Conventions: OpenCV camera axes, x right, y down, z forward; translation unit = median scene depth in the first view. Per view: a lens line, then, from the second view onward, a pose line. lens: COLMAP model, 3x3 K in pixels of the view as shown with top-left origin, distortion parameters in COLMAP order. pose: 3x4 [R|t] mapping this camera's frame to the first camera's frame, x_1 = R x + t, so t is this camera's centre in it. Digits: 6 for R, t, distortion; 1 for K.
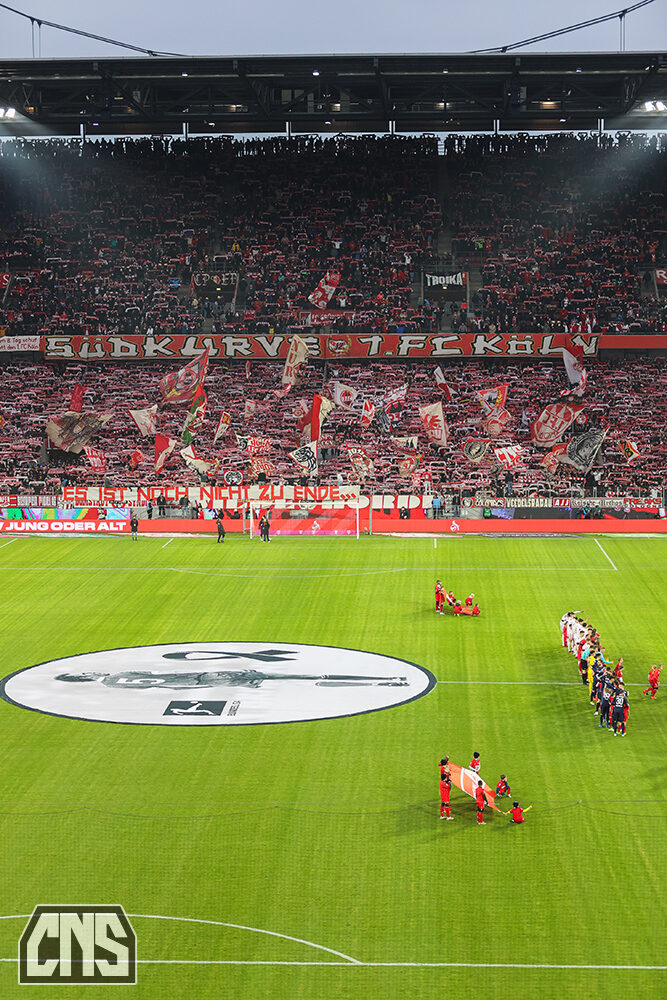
lens RADIAL K [[1975.2, 0, 345.3], [0, 1975.2, 523.4], [0, 0, 1]] dist [-0.019538, 0.351295]
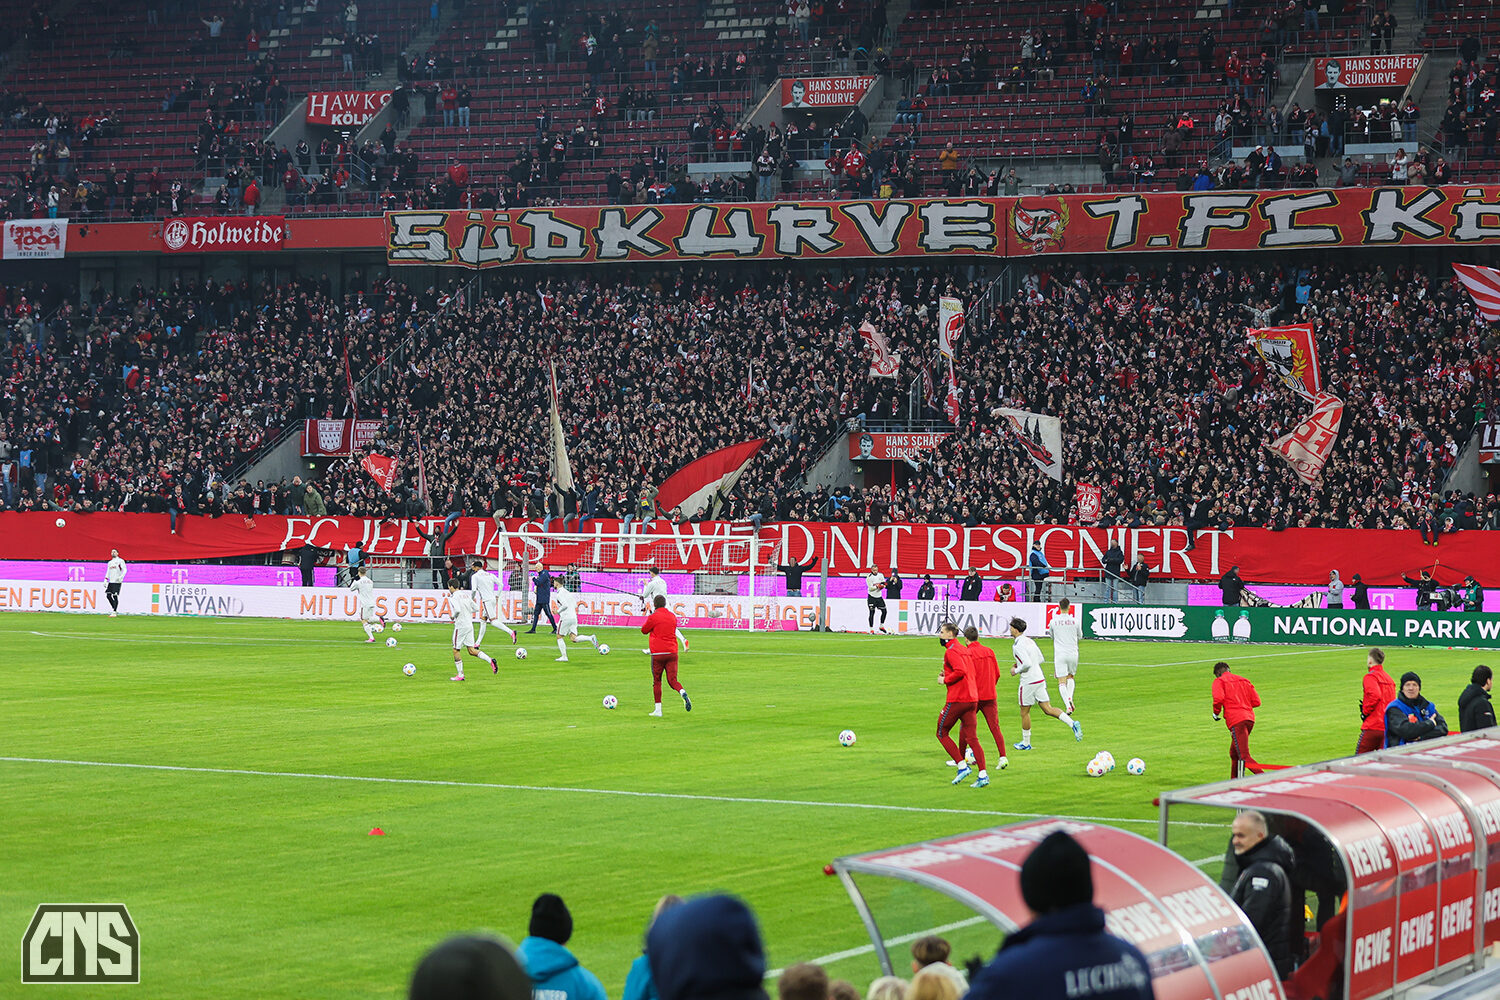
lens RADIAL K [[3880.0, 0, 723.4], [0, 3880.0, 500.3], [0, 0, 1]] dist [0.018272, -0.196557]
pose [[0.927375, 0.016780, -0.373758, 0.252441], [-0.060022, 0.992727, -0.104359, 0.055189], [0.369288, 0.119213, 0.921637, 0.289356]]
